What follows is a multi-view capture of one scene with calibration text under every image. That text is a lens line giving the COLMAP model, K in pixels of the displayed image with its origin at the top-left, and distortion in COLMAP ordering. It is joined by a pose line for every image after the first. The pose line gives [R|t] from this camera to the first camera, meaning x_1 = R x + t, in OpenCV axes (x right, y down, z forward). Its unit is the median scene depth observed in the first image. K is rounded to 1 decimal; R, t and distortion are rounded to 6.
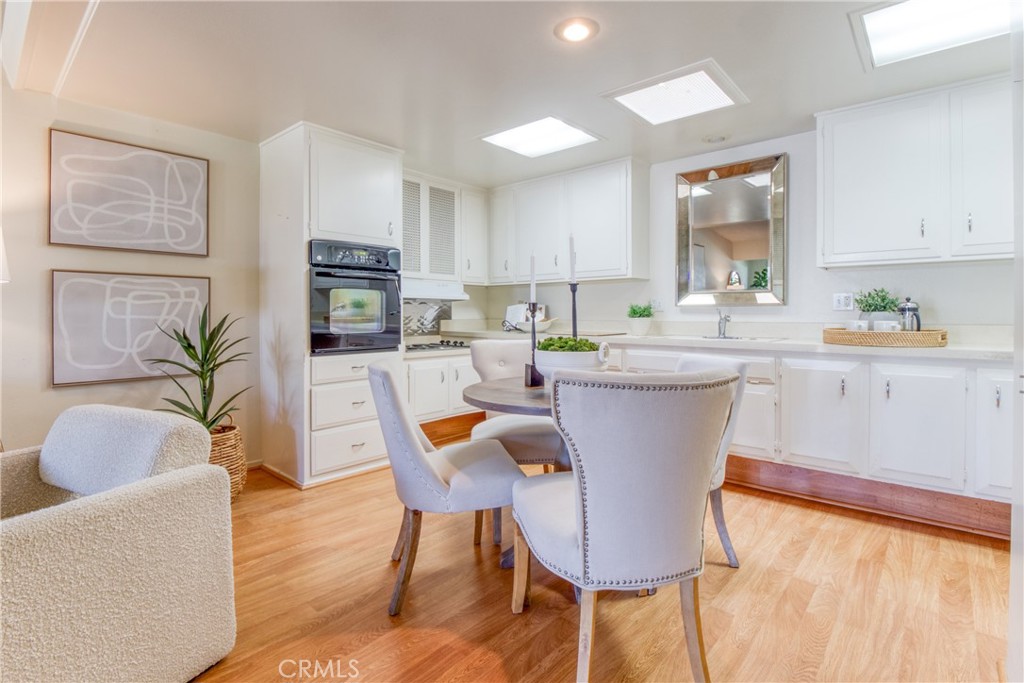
lens RADIAL K [[487.9, 0, 519.2], [0, 487.9, 312.2], [0, 0, 1]] dist [0.011128, -0.025745]
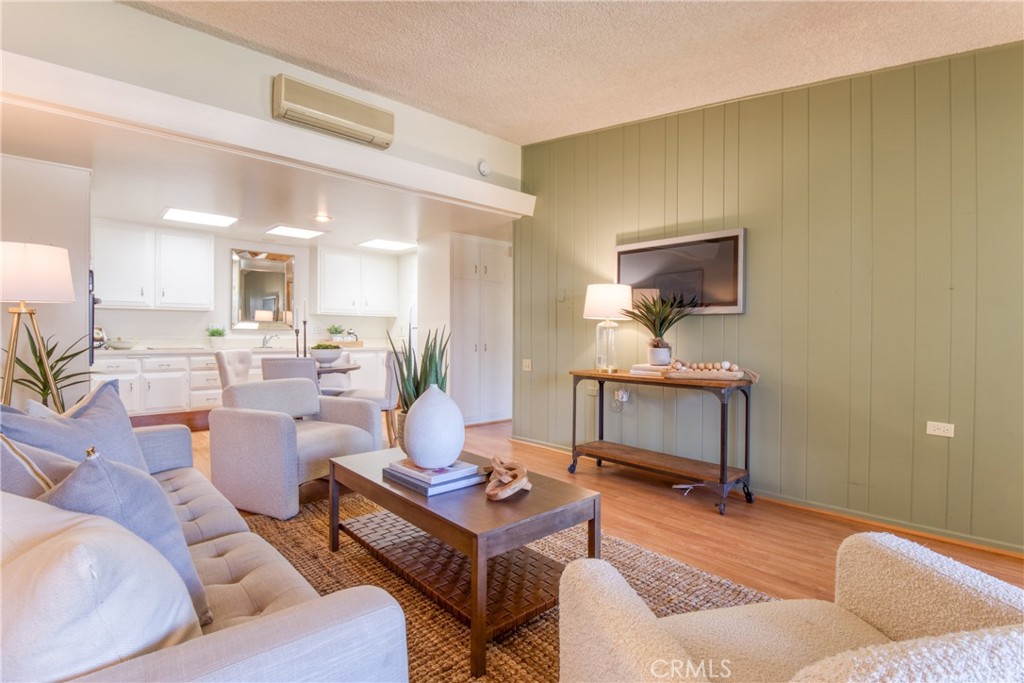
lens RADIAL K [[486.9, 0, 514.8], [0, 486.9, 340.7], [0, 0, 1]] dist [0.000394, -0.000057]
pose [[0.114260, -0.008549, 0.993414, -1.623467], [-0.003293, 0.999954, 0.008984, 0.007565], [-0.993445, -0.004298, 0.114227, -0.162695]]
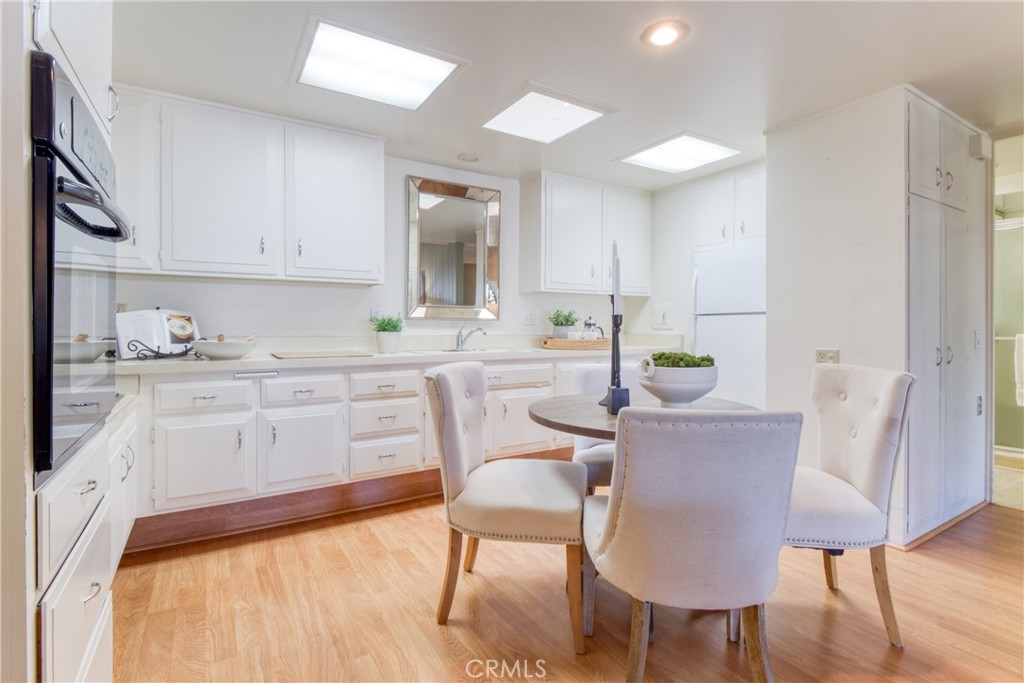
lens RADIAL K [[485.8, 0, 530.2], [0, 485.8, 325.5], [0, 0, 1]] dist [0.001194, -0.000288]
pose [[0.279112, 0.007028, 0.960233, -0.667194], [0.002990, 0.999962, -0.008188, 0.008462], [-0.960254, 0.005157, 0.279080, 0.732647]]
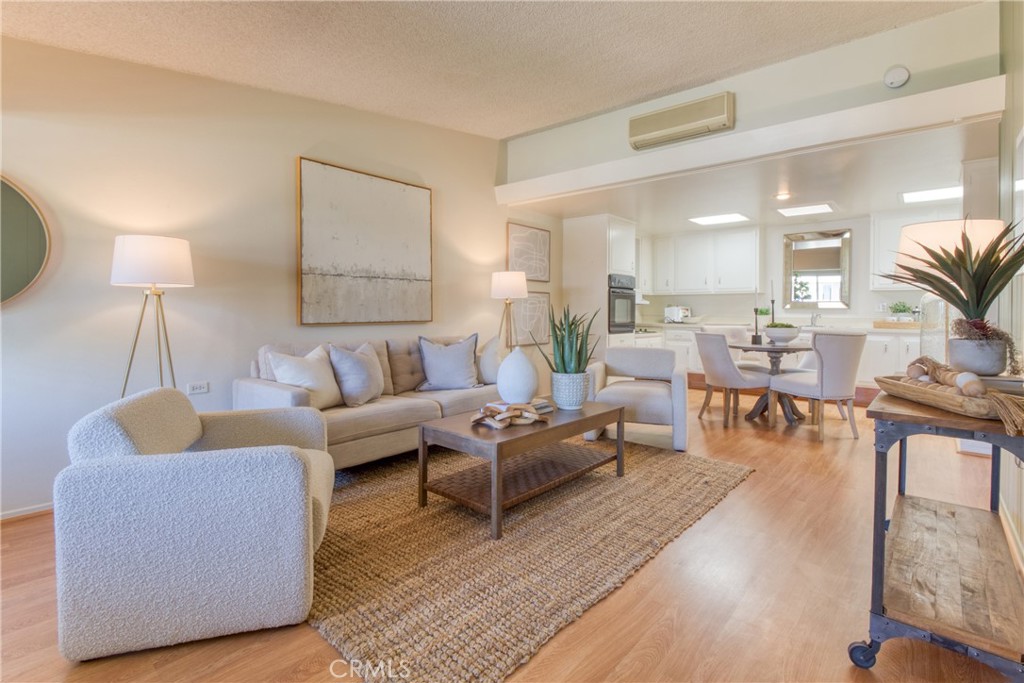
lens RADIAL K [[484.7, 0, 510.9], [0, 484.7, 314.4], [0, 0, 1]] dist [0.002427, 0.000105]
pose [[0.999958, 0.005274, 0.007512, -0.918125], [-0.005298, 0.999981, 0.003248, 0.007389], [-0.007495, -0.003288, 0.999967, -1.026136]]
